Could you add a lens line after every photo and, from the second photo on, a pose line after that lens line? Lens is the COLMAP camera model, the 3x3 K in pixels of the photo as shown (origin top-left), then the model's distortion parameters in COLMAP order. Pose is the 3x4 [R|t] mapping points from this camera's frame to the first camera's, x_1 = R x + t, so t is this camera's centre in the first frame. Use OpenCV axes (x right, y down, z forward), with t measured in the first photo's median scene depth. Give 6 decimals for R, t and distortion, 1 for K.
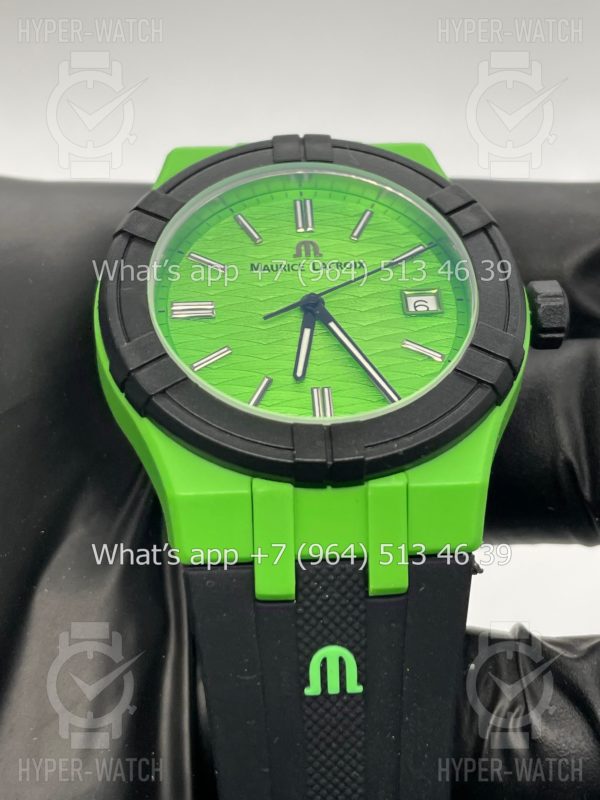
lens RADIAL K [[1221.6, 0, 300.0], [0, 1221.6, 400.0], [0, 0, 1]] dist [-0.029947, -0.035431]
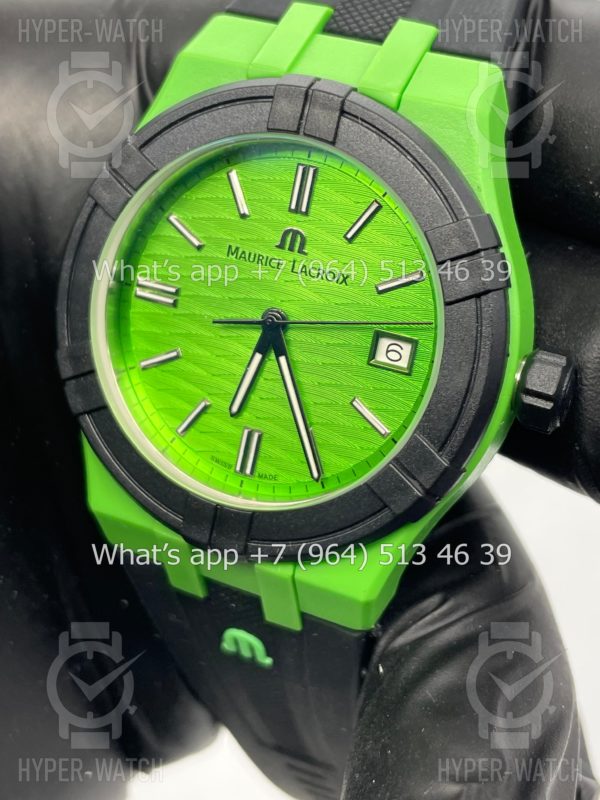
lens RADIAL K [[1221.6, 0, 300.0], [0, 1221.6, 400.0], [0, 0, 1]] dist [-0.029947, -0.035431]
pose [[0.879955, 0.323746, -0.347660, 0.354195], [-0.014566, 0.749871, 0.661423, -0.625108], [0.474834, -0.576959, 0.664569, 0.389903]]
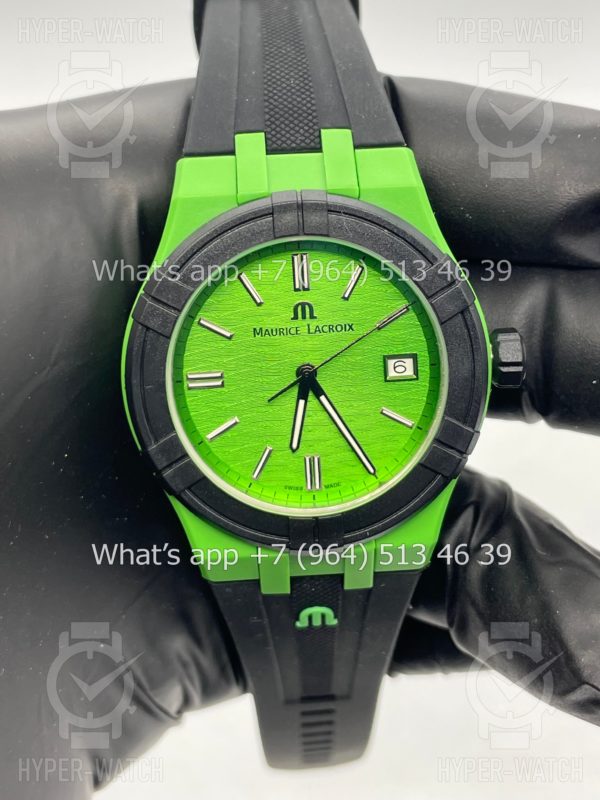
lens RADIAL K [[1221.6, 0, 300.0], [0, 1221.6, 400.0], [0, 0, 1]] dist [-0.029947, -0.035431]
pose [[0.999905, 0.013476, -0.002906, 0.007456], [-0.007879, 0.731608, 0.681680, -0.865204], [0.011313, -0.681592, 0.731645, 0.123302]]
